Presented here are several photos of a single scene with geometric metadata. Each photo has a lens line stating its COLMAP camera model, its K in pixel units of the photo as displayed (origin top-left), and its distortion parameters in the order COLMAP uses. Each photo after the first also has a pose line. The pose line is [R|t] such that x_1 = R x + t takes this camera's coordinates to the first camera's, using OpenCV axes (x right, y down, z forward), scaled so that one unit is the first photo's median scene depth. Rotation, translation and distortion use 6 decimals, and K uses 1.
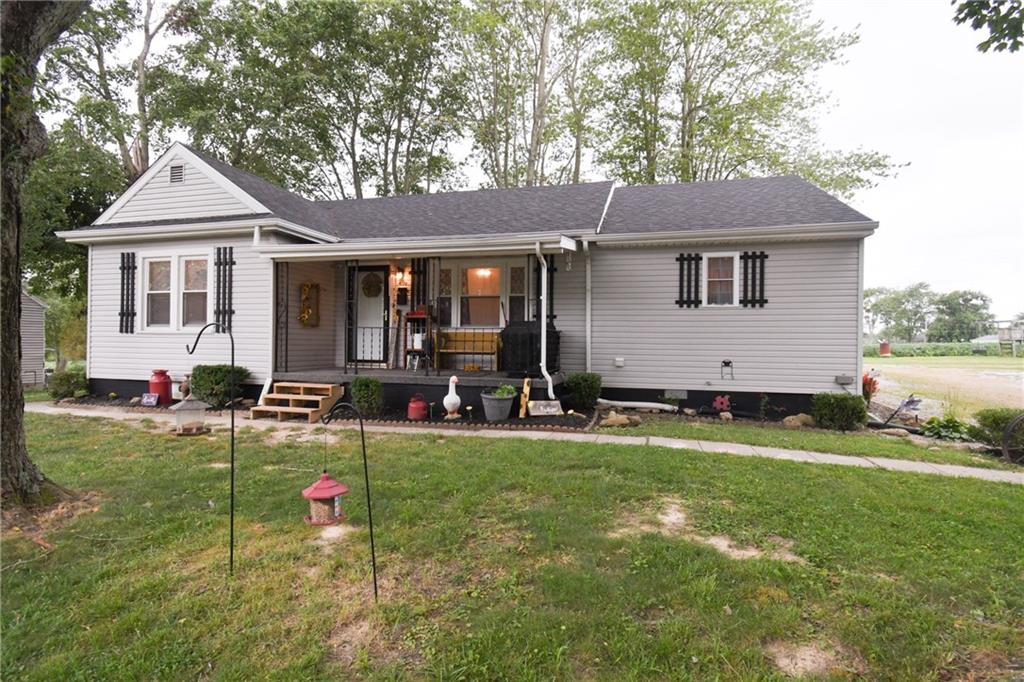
lens RADIAL K [[500.5, 0, 513.2], [0, 500.5, 343.1], [0, 0, 1]] dist [0.004735, -0.002287]
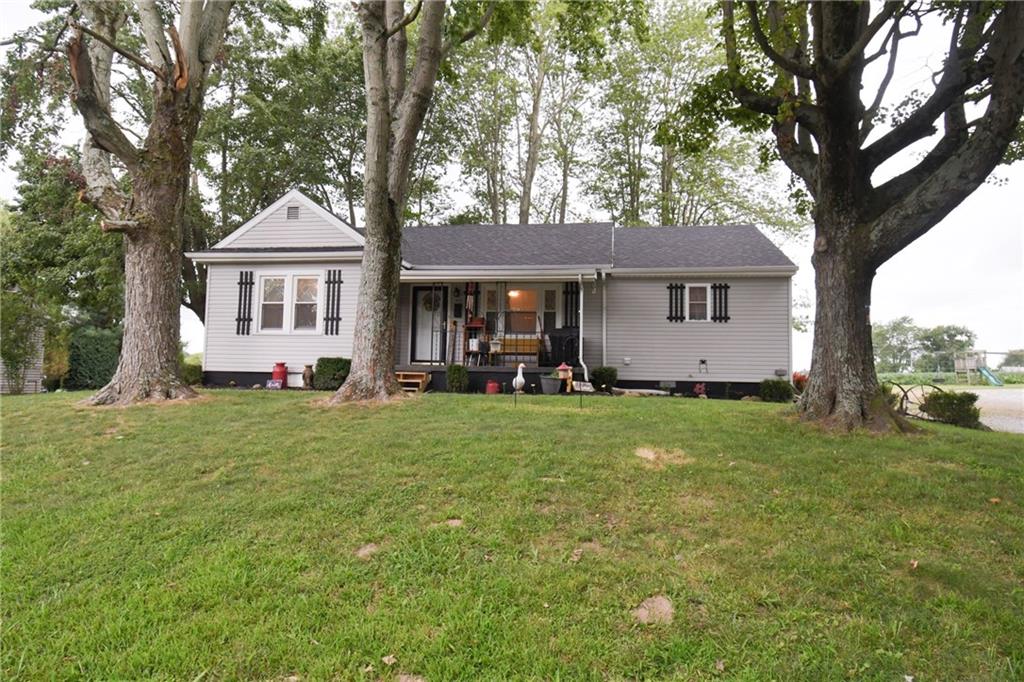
lens RADIAL K [[592.9, 0, 516.1], [0, 592.9, 342.1], [0, 0, 1]] dist [0.021762, 0.001449]
pose [[0.995185, 0.015826, 0.096729, -0.248348], [-0.009639, 0.997897, -0.064106, 0.093581], [-0.097540, 0.062865, 0.993244, -0.586618]]
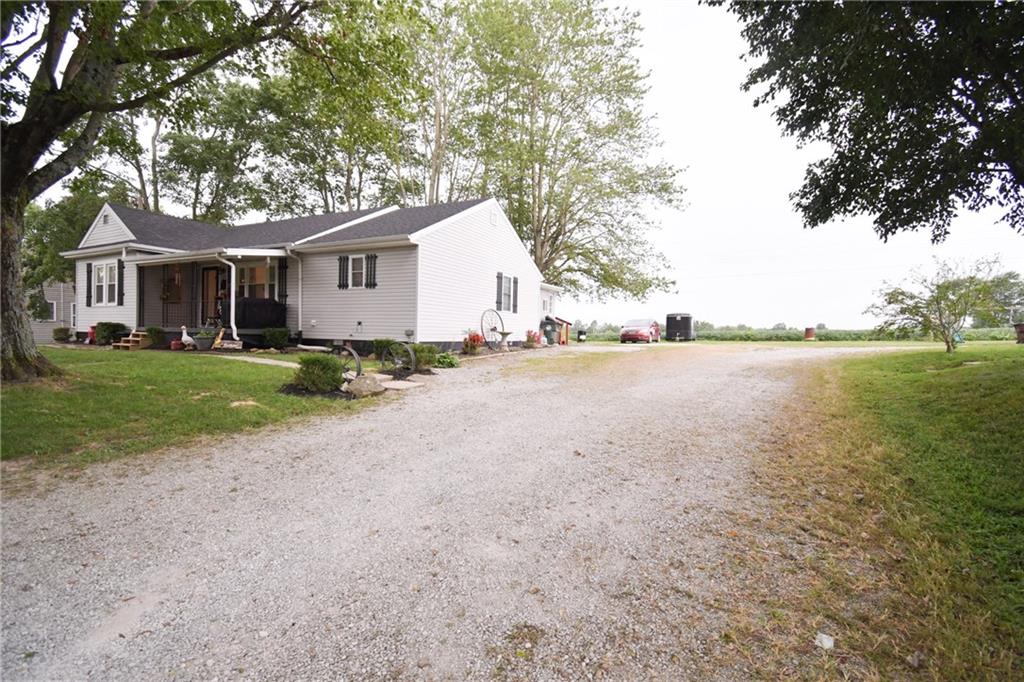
lens RADIAL K [[455.0, 0, 509.6], [0, 455.0, 339.5], [0, 0, 1]] dist [-0.000675, -0.005531]
pose [[0.979220, 0.012963, -0.202388, 1.153654], [-0.010426, 0.999853, 0.013595, 0.065491], [0.202535, -0.011202, 0.979211, -0.337422]]
